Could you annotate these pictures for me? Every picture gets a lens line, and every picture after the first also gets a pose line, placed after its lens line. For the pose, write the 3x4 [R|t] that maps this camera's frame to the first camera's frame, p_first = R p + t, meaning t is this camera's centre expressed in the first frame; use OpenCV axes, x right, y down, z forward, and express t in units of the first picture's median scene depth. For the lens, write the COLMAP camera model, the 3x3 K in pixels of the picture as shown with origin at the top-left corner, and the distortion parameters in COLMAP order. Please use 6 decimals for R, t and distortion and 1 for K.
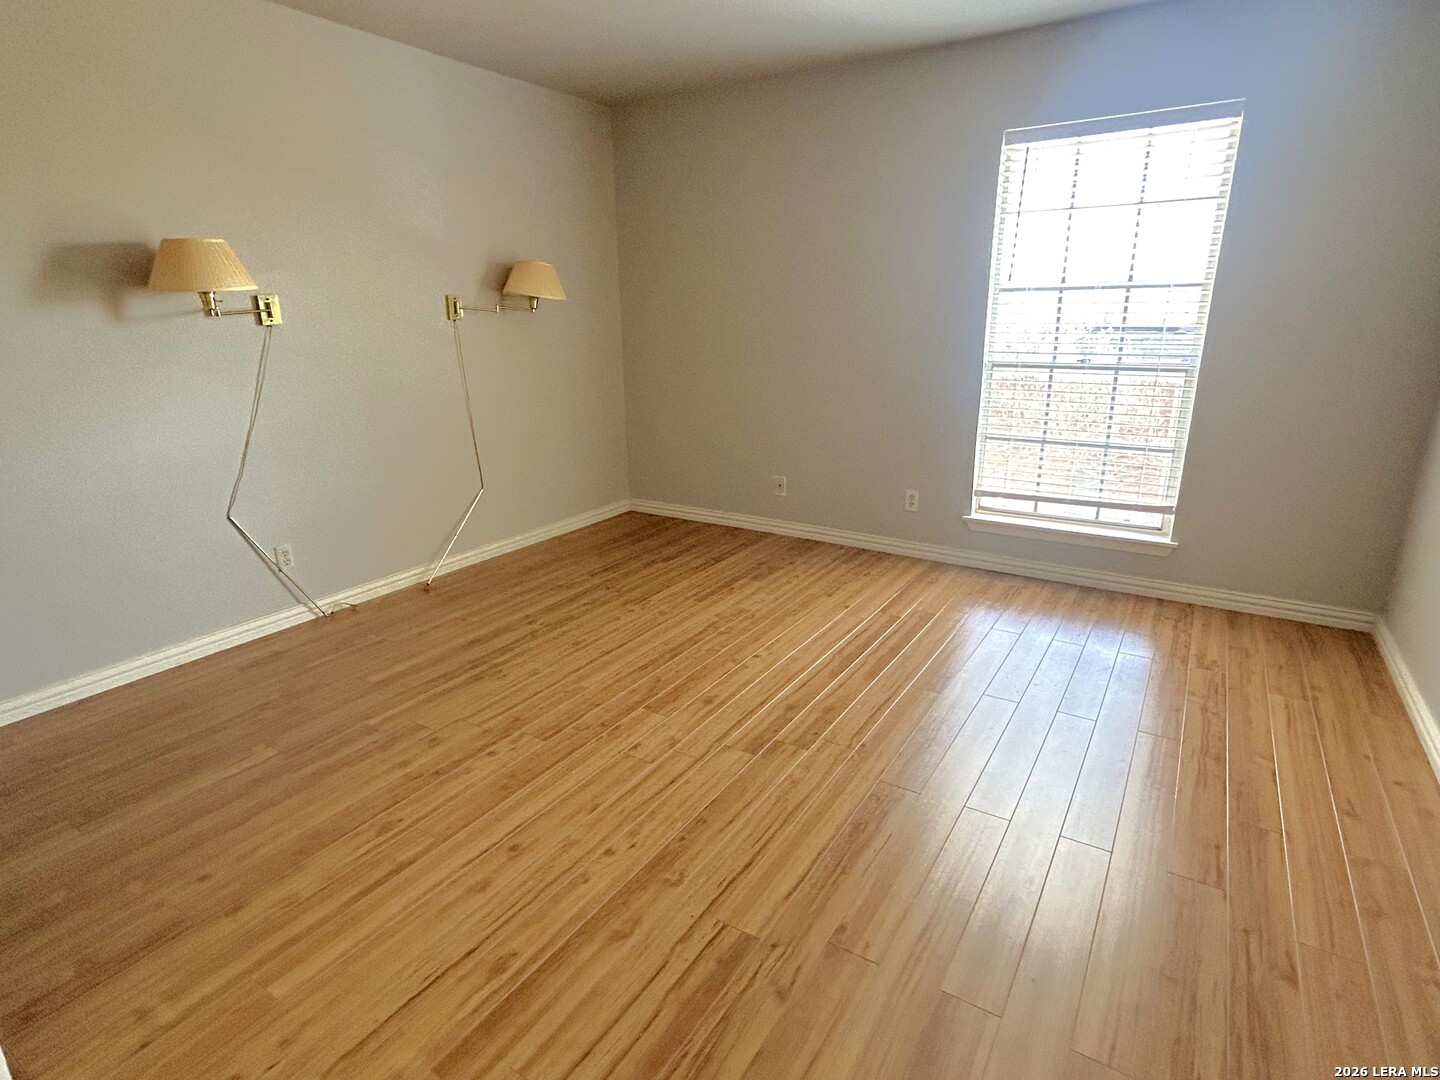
lens RADIAL K [[772.1, 0, 723.8], [0, 772.1, 543.3], [0, 0, 1]] dist [0.000745, 0.000197]
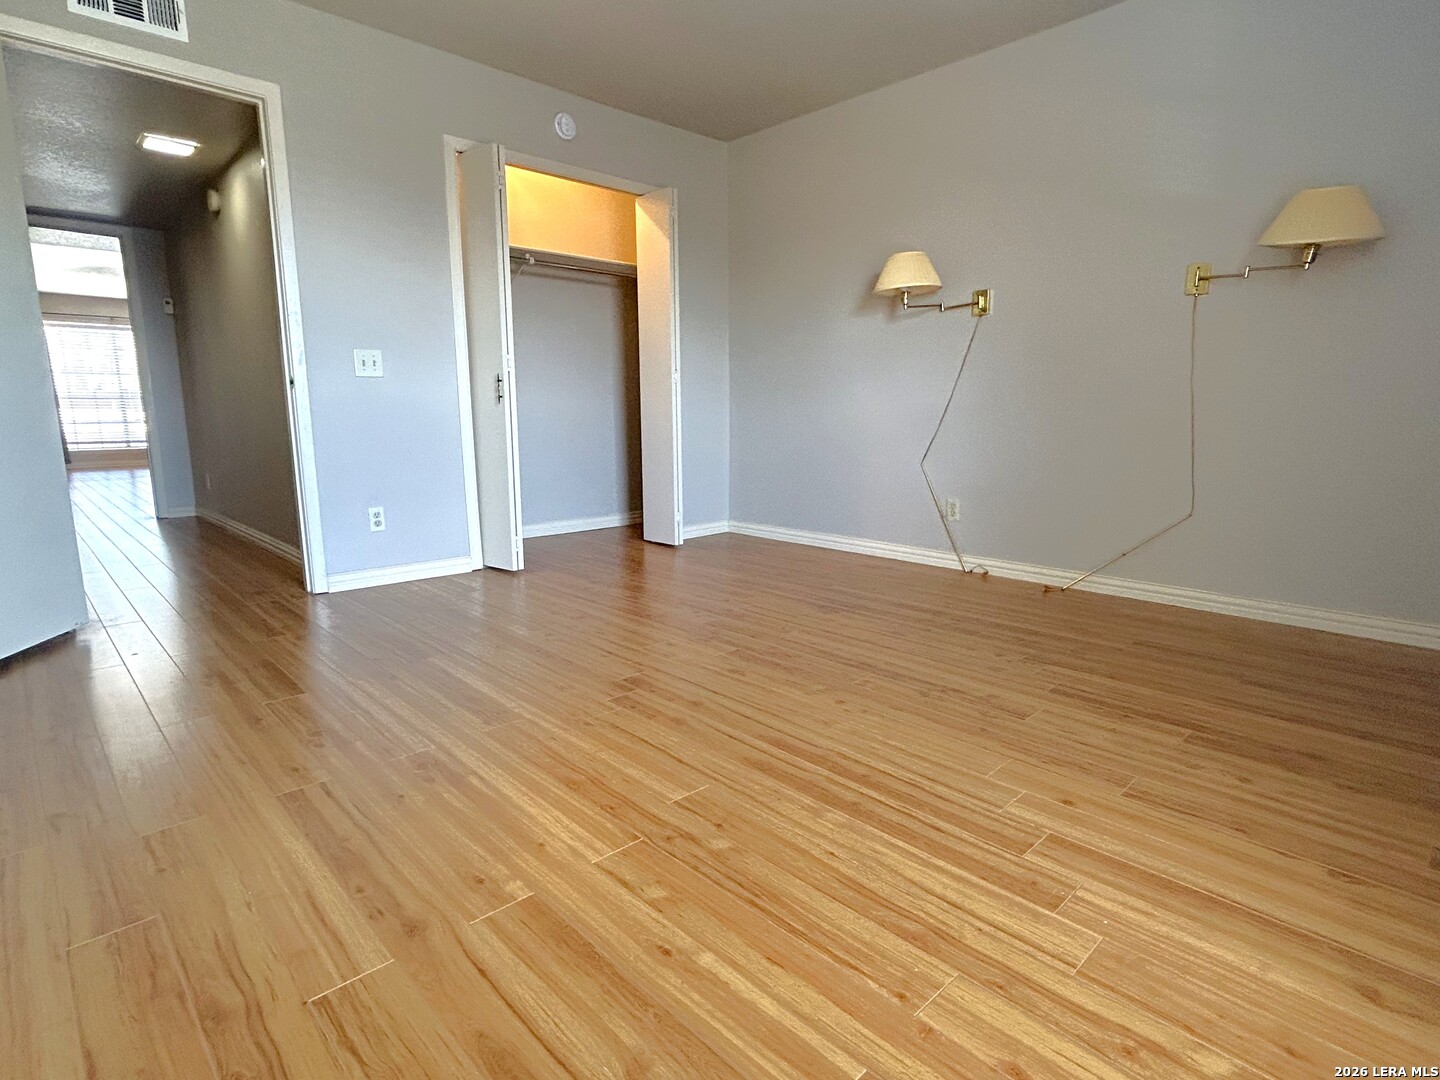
lens RADIAL K [[772.1, 0, 725.4], [0, 772.1, 541.0], [0, 0, 1]] dist [0.000745, 0.000197]
pose [[-0.255622, 0.173854, -0.951016, 0.650796], [-0.272364, 0.930904, 0.243386, -0.128114], [0.927618, 0.321237, -0.190608, 0.864577]]
